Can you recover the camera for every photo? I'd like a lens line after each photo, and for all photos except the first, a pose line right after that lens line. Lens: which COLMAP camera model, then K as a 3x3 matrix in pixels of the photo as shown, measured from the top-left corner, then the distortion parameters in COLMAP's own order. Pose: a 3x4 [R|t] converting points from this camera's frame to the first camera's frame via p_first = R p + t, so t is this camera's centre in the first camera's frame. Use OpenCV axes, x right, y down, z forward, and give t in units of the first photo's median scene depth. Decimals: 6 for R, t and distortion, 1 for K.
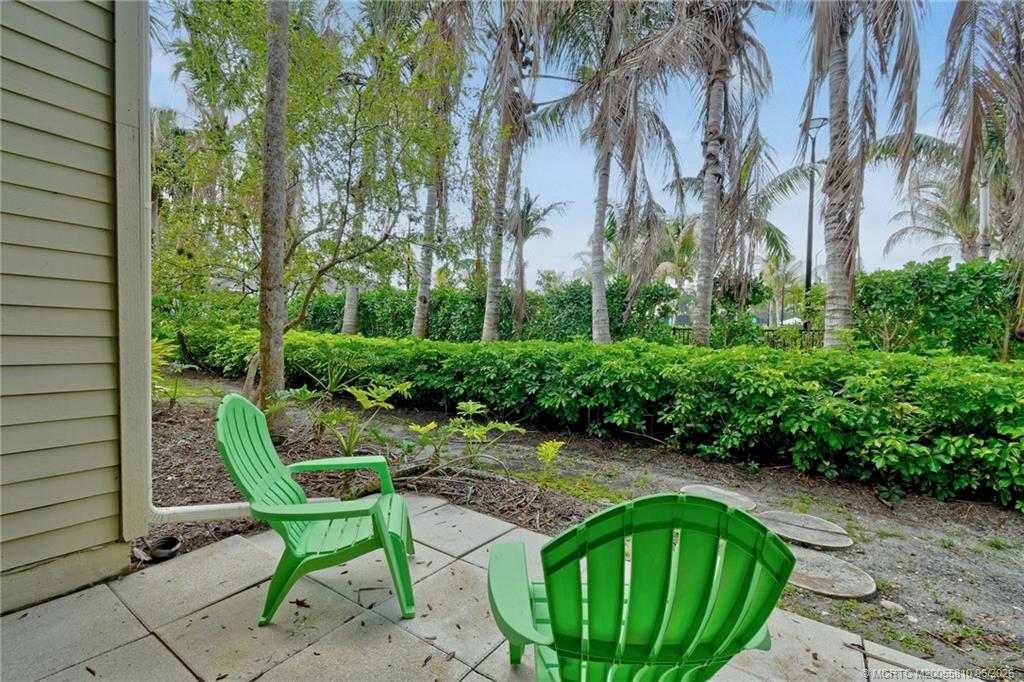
lens RADIAL K [[464.5, 0, 509.1], [0, 464.5, 346.7], [0, 0, 1]] dist [0.003066, -0.000058]
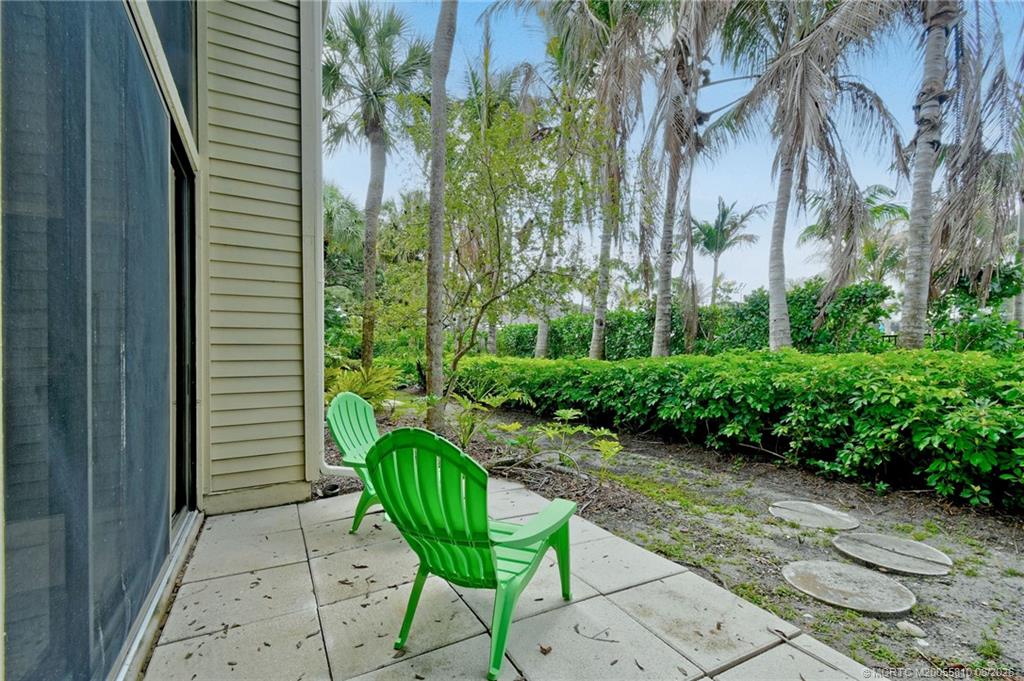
lens RADIAL K [[461.5, 0, 516.2], [0, 461.5, 352.4], [0, 0, 1]] dist [0.002234, -0.000555]
pose [[0.892480, -0.045484, -0.448788, 0.296829], [0.028318, 0.998590, -0.044891, 0.023975], [0.450197, 0.027356, 0.892510, -0.076577]]
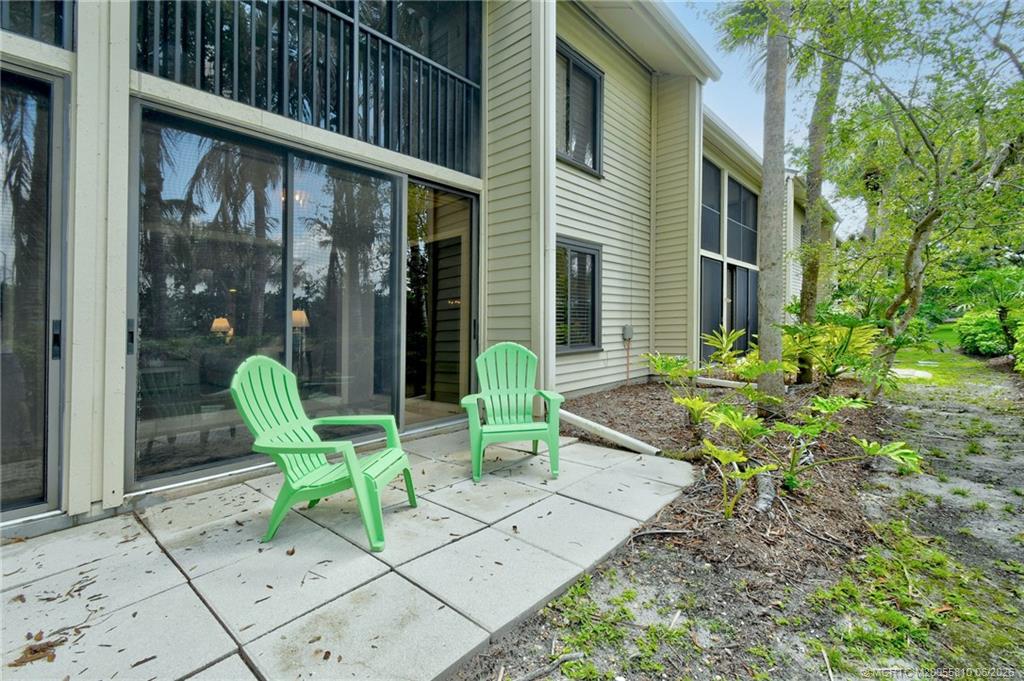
lens RADIAL K [[446.2, 0, 512.0], [0, 446.2, 340.5], [0, 0, 1]] dist [0.001952, 0.000113]
pose [[-0.122956, 0.014200, -0.992310, 0.564531], [-0.001604, 0.999893, 0.014508, 0.024110], [0.992411, 0.003376, -0.122920, 0.558914]]
